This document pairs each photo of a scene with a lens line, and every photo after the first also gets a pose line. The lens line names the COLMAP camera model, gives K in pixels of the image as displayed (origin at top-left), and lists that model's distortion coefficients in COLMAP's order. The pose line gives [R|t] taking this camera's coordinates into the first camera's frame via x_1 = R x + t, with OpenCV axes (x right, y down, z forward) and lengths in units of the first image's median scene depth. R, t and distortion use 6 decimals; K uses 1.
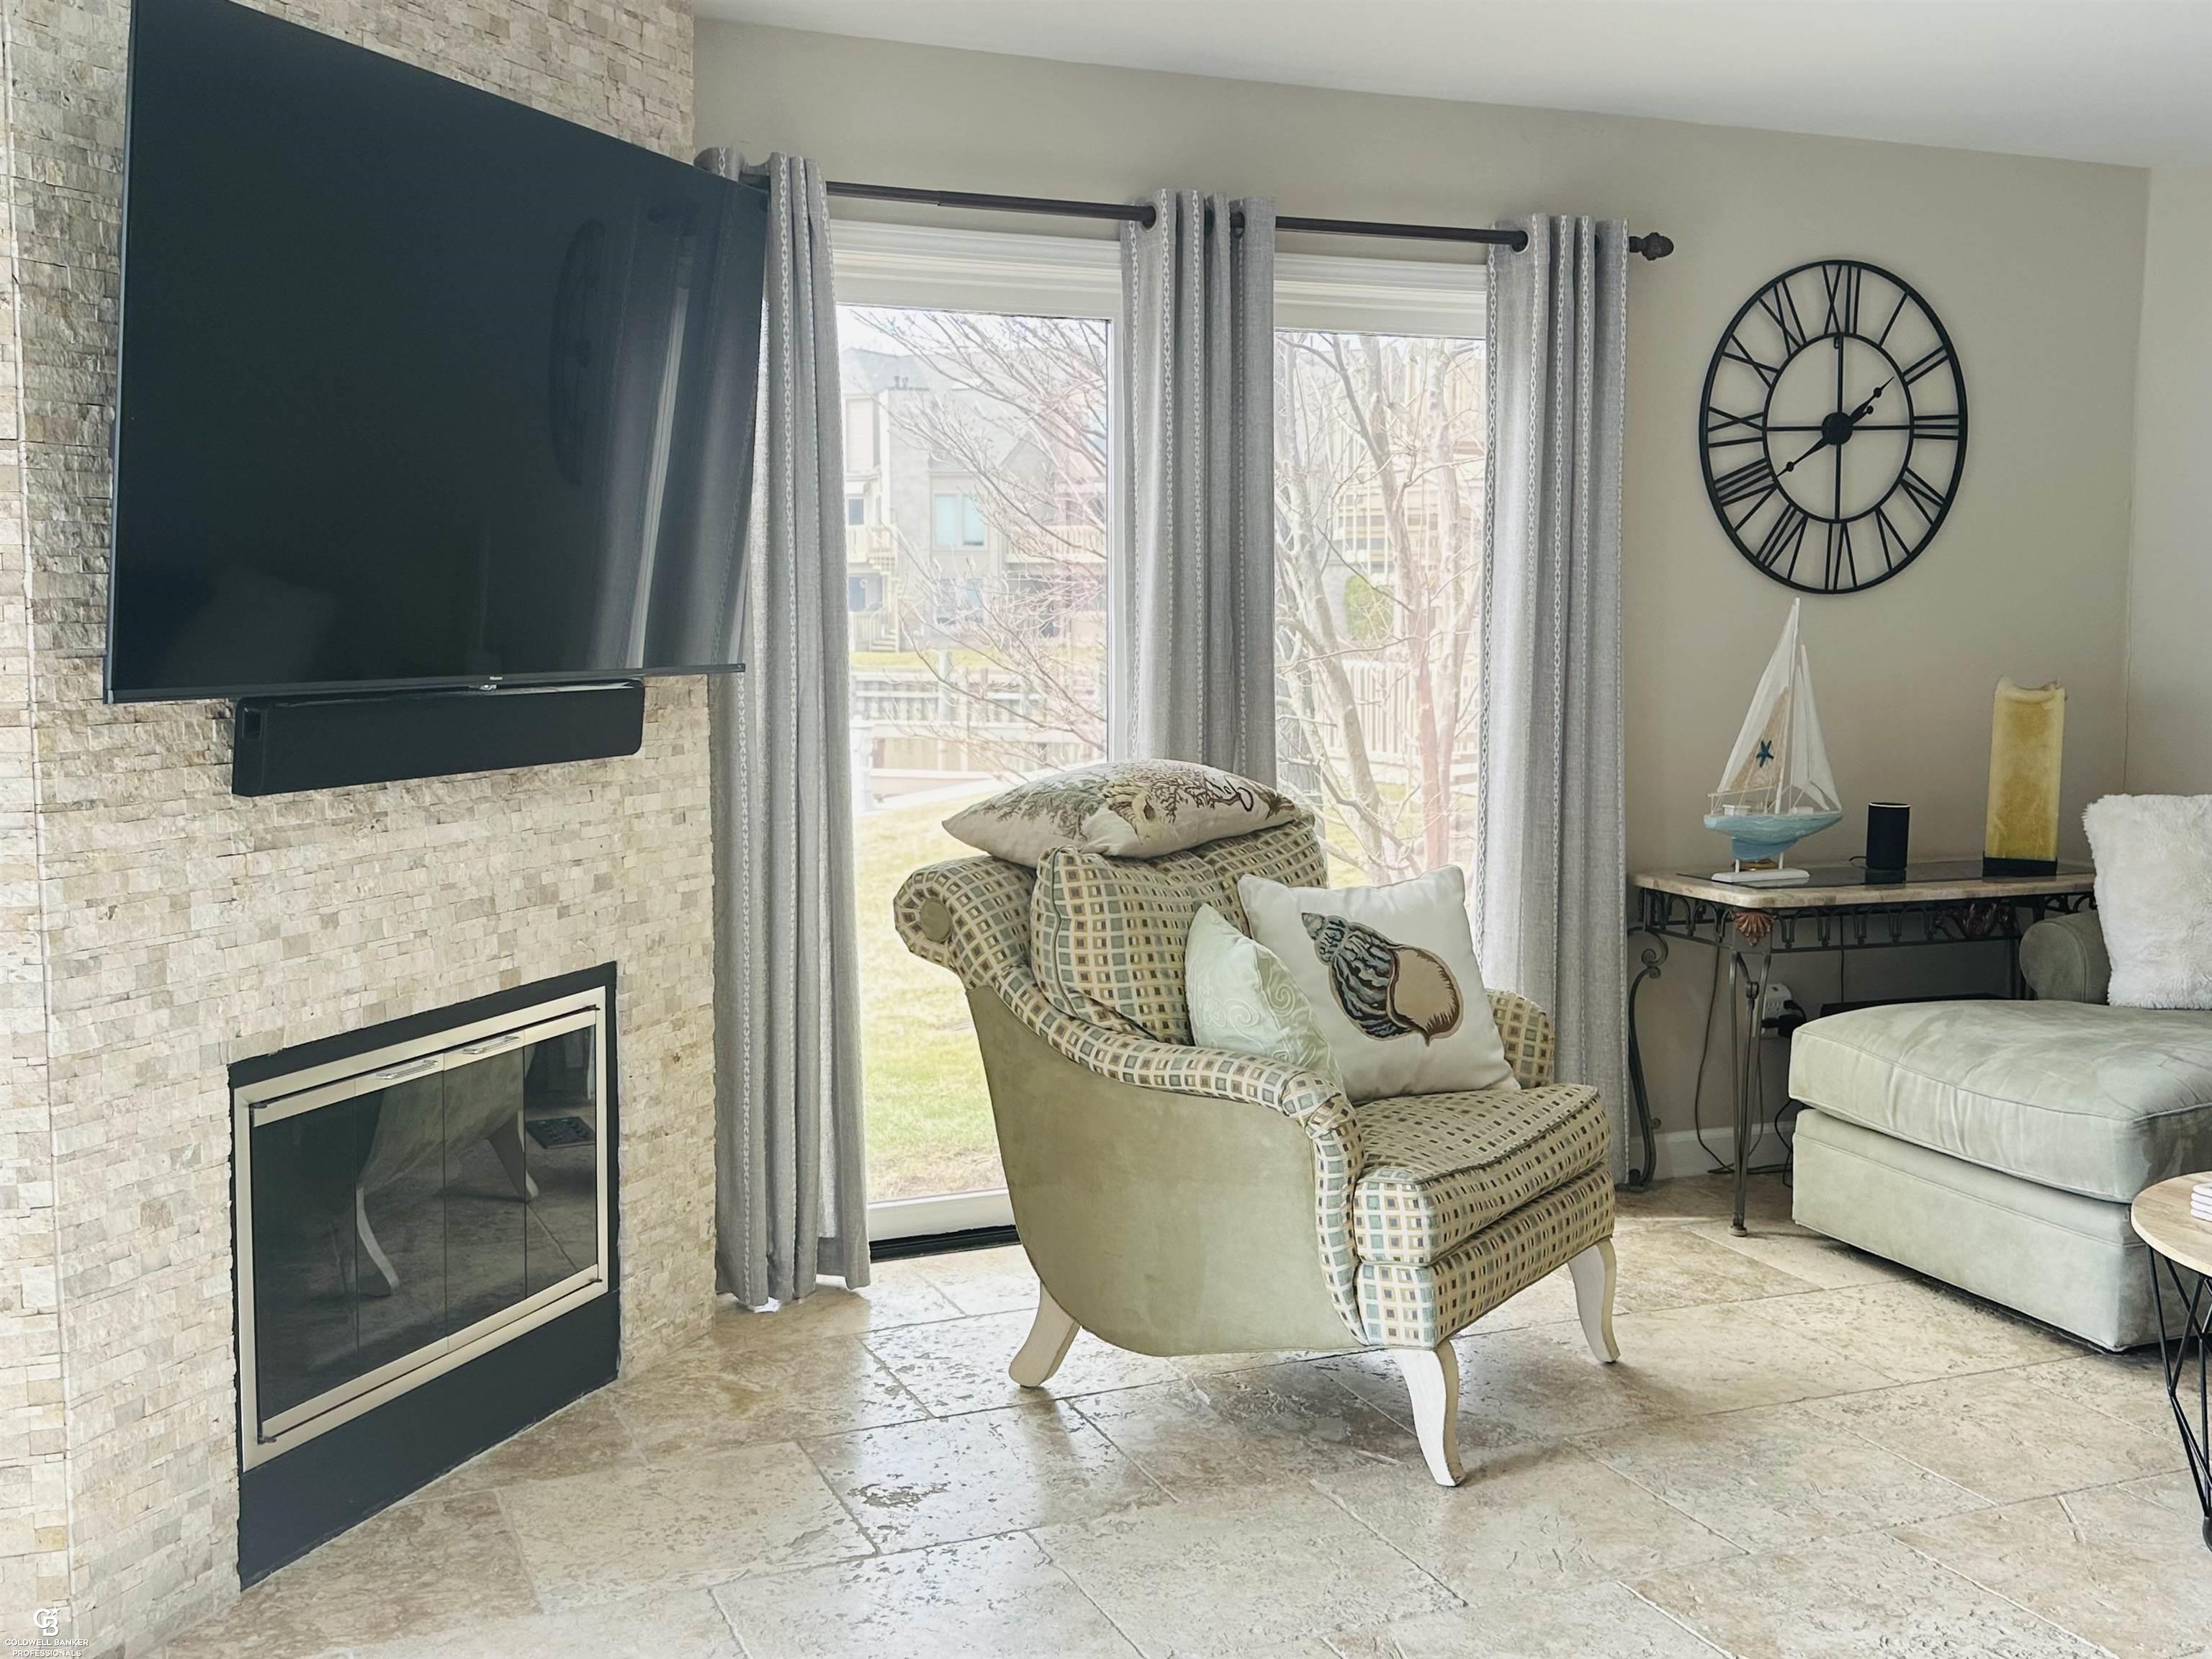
lens RADIAL K [[2249.5, 0, 1102.3], [0, 2249.5, 814.8], [0, 0, 1]] dist [0.241026, -0.514582]
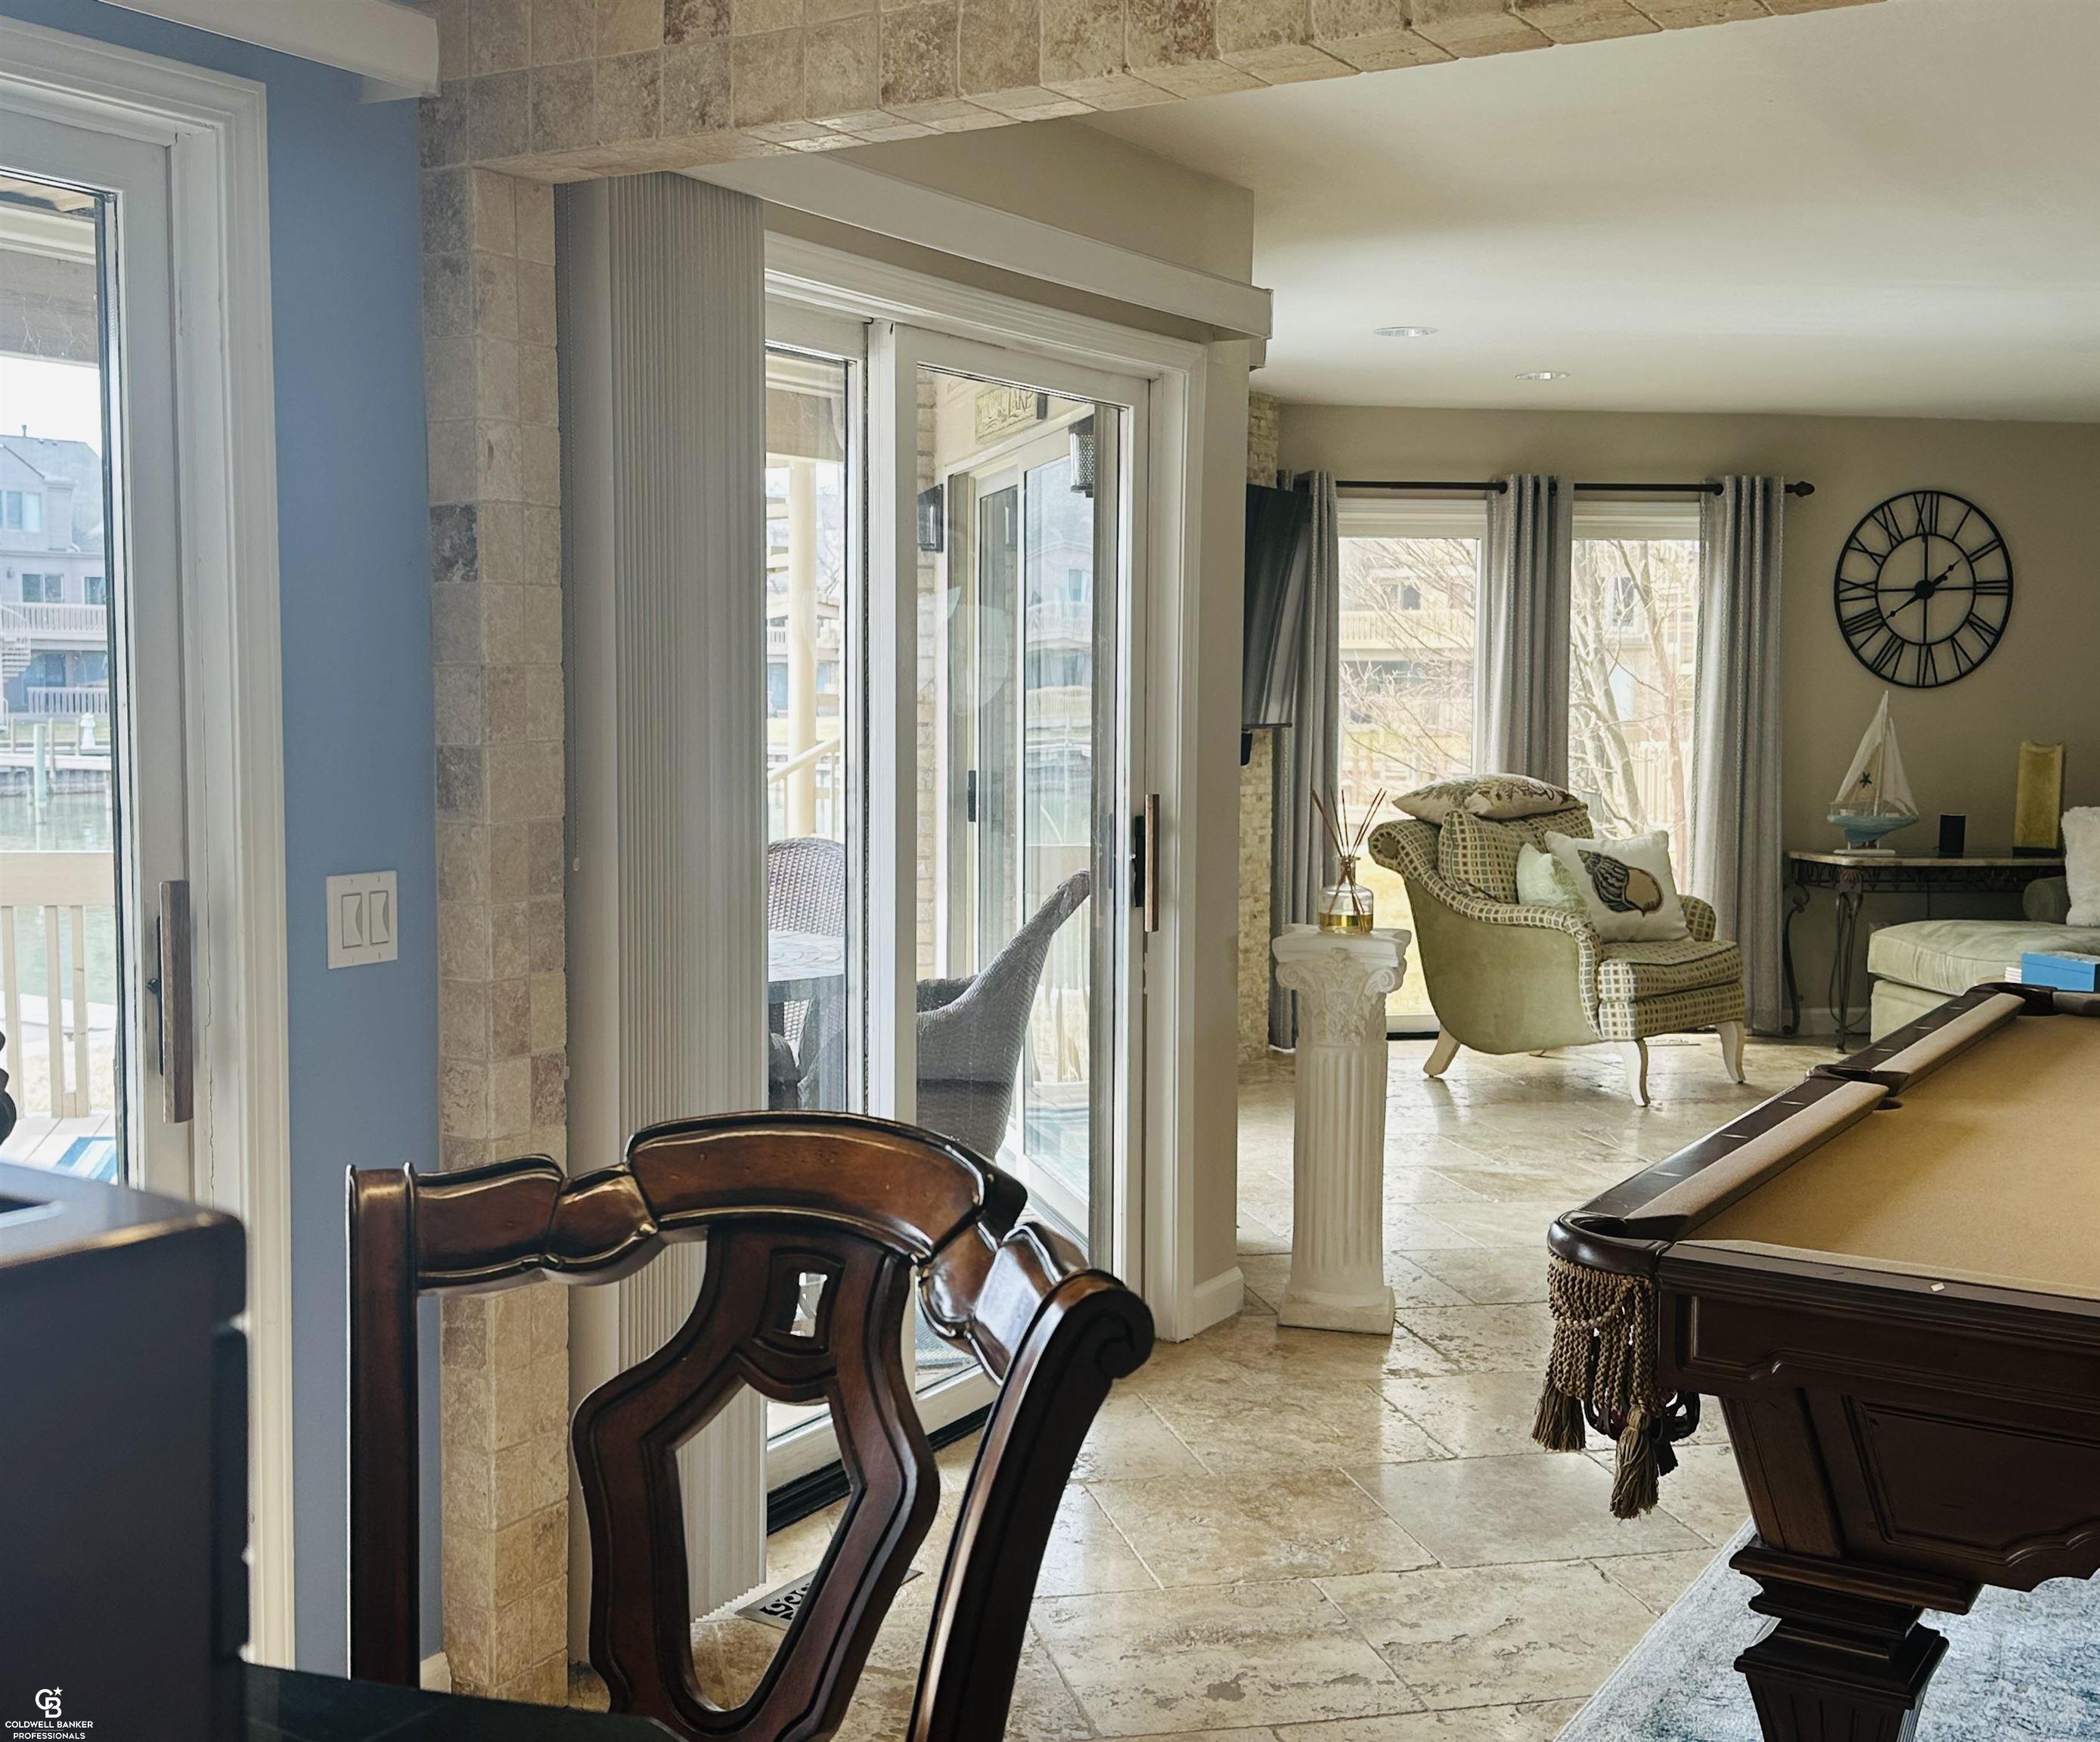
lens RADIAL K [[2482.3, 0, 969.8], [0, 2482.3, 866.9], [0, 0, 1]] dist [0.300832, -0.712367]
pose [[0.985277, 0.016668, -0.170151, -0.053607], [-0.020400, 0.999588, -0.020206, 0.101251], [0.169744, 0.023380, 0.985211, -1.118216]]
